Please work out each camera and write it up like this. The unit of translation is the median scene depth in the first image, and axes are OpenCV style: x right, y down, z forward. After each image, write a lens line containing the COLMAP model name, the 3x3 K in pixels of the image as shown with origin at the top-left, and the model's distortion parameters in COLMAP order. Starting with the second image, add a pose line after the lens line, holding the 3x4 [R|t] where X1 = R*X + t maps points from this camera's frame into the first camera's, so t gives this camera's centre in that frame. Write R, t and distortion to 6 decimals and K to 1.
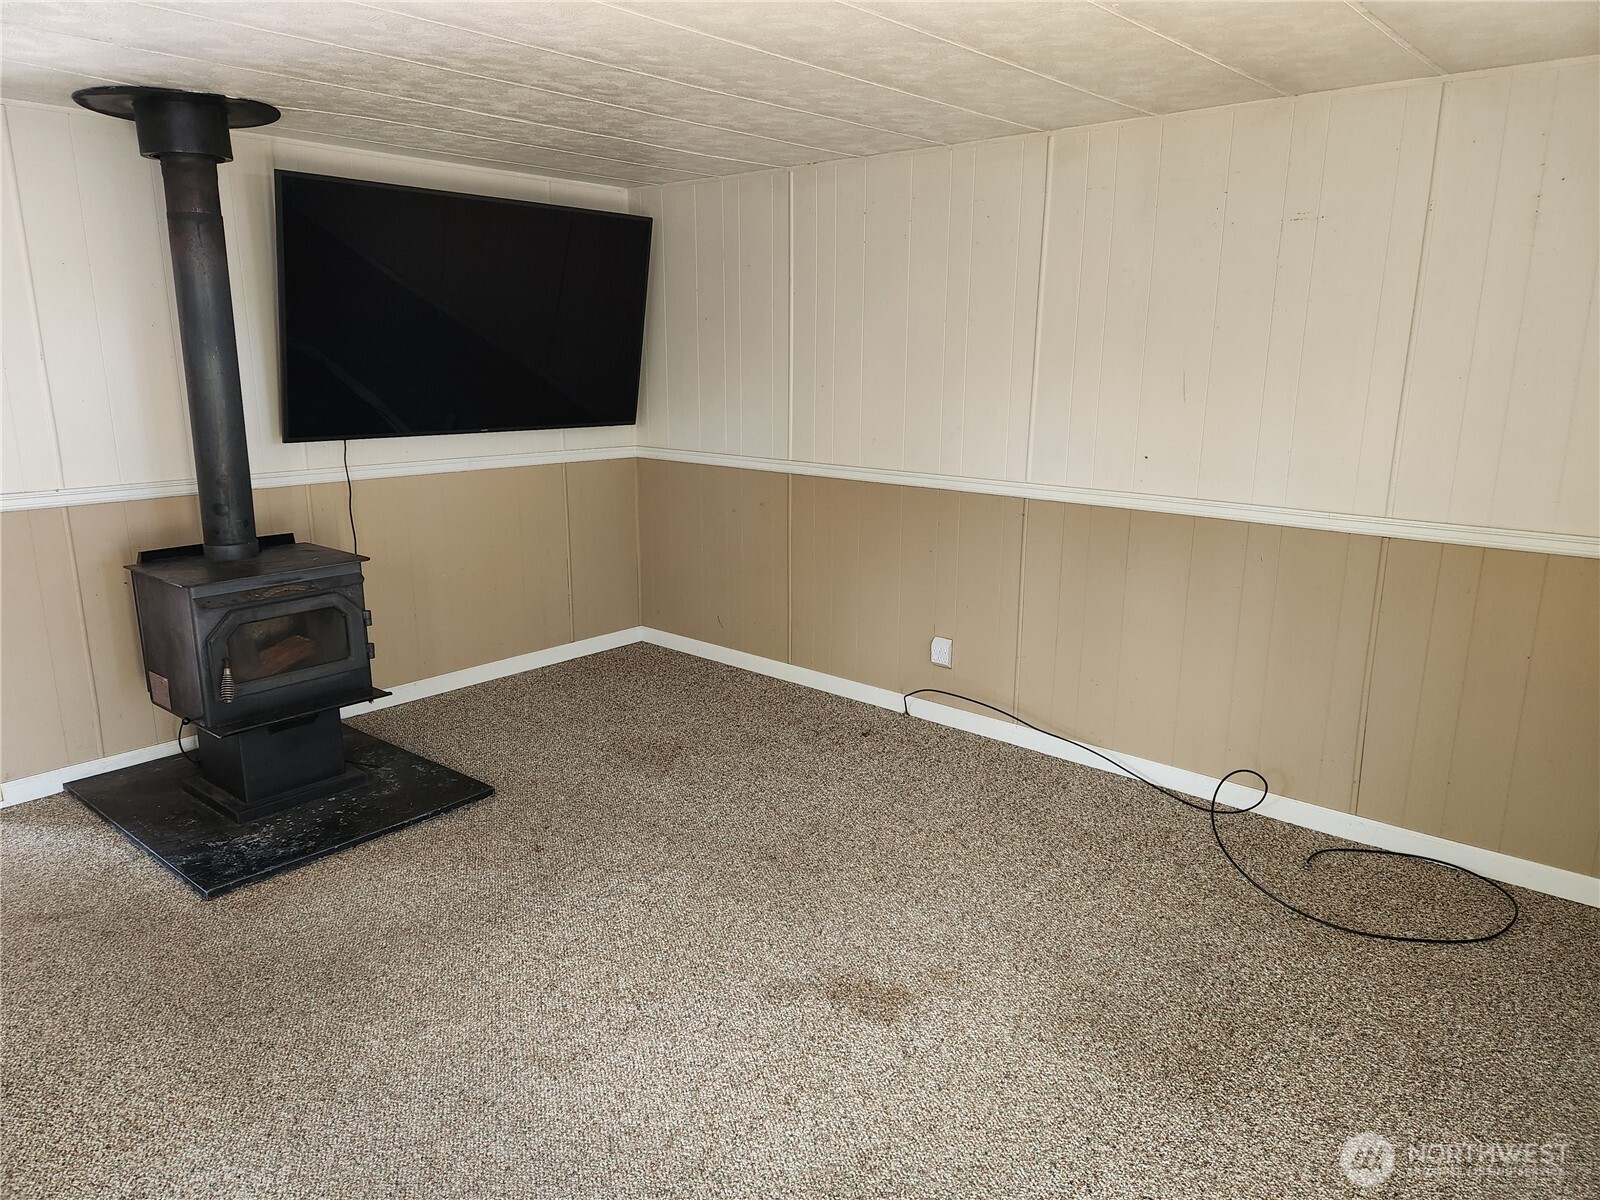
lens RADIAL K [[1075.3, 0, 799.1], [0, 1075.3, 595.2], [0, 0, 1]] dist [0.087685, -0.098907]
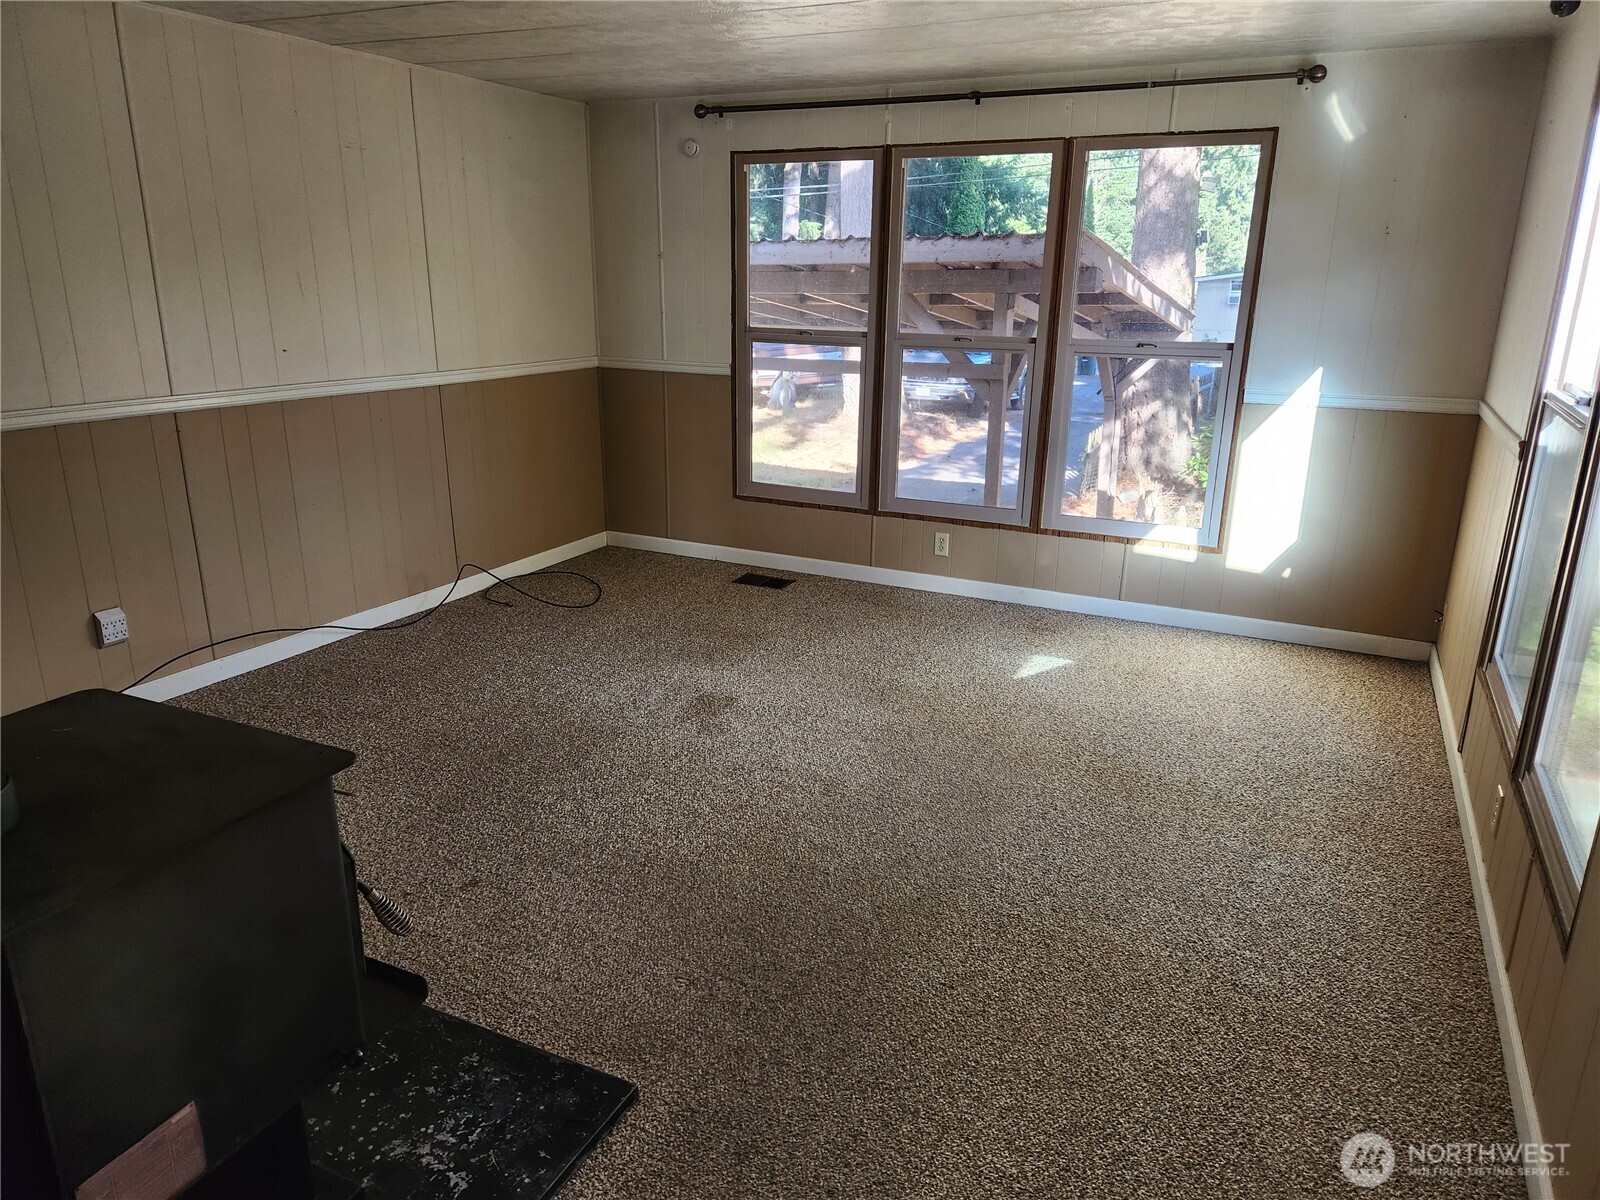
lens RADIAL K [[1075.3, 0, 799.1], [0, 1075.3, 595.2], [0, 0, 1]] dist [0.087685, -0.098907]
pose [[-0.263656, -0.278854, 0.923432, -1.017831], [0.208363, 0.918241, 0.336777, -0.184888], [-0.941844, 0.281202, -0.183997, 0.891461]]
